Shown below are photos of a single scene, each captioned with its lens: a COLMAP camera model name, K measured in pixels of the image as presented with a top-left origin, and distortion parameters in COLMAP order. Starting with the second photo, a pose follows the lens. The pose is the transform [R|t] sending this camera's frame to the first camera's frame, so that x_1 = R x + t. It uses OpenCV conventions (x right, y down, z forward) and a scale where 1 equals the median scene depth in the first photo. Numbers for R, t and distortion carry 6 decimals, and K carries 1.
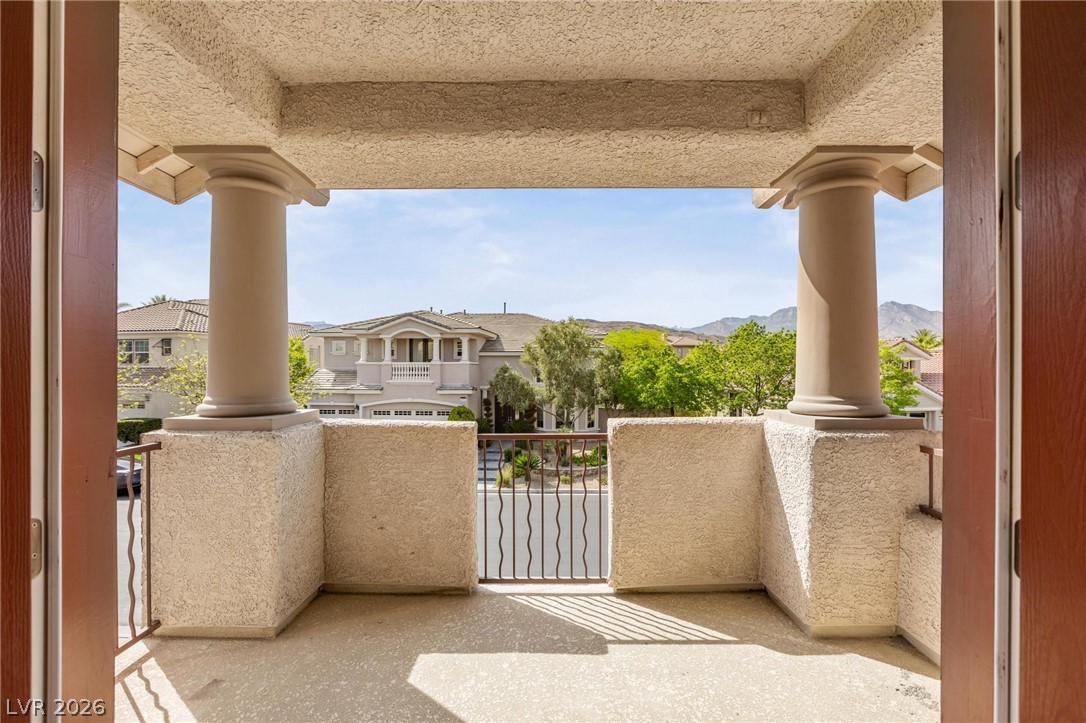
lens RADIAL K [[503.3, 0, 540.3], [0, 503.3, 369.9], [0, 0, 1]] dist [0.000263, -0.000093]
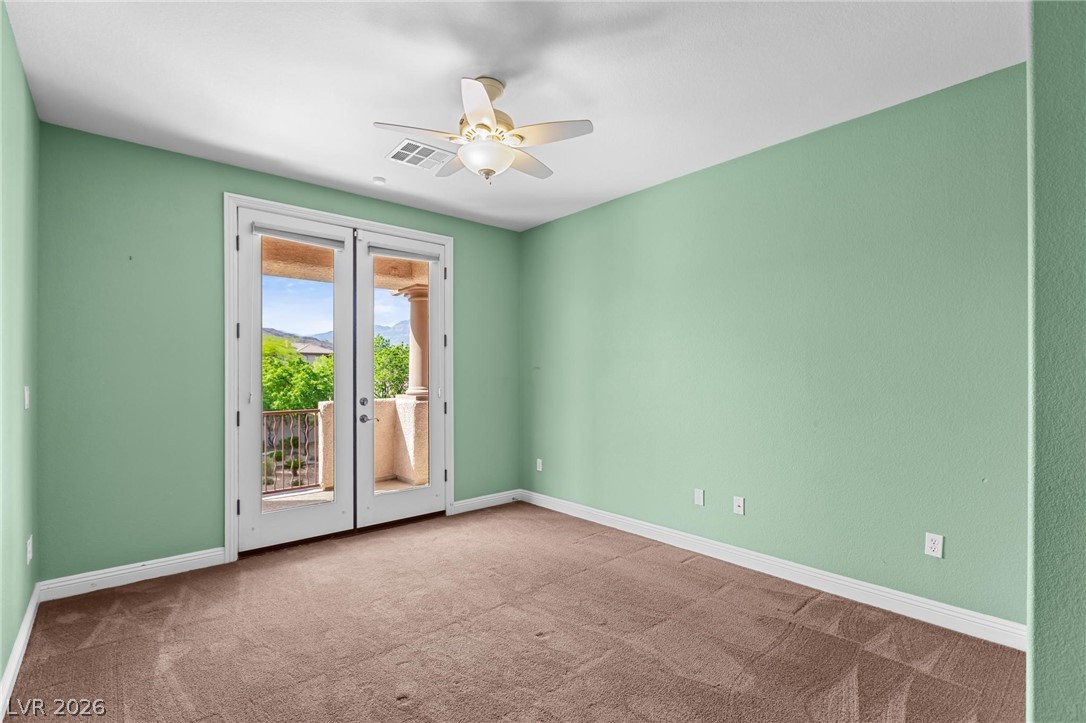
lens RADIAL K [[503.3, 0, 540.3], [0, 503.3, 369.9], [0, 0, 1]] dist [0.000263, -0.000093]
pose [[0.755920, 0.004700, 0.654647, -0.066641], [0.005612, 0.999891, -0.013659, 0.000794], [-0.654640, 0.013999, 0.755811, -0.138498]]
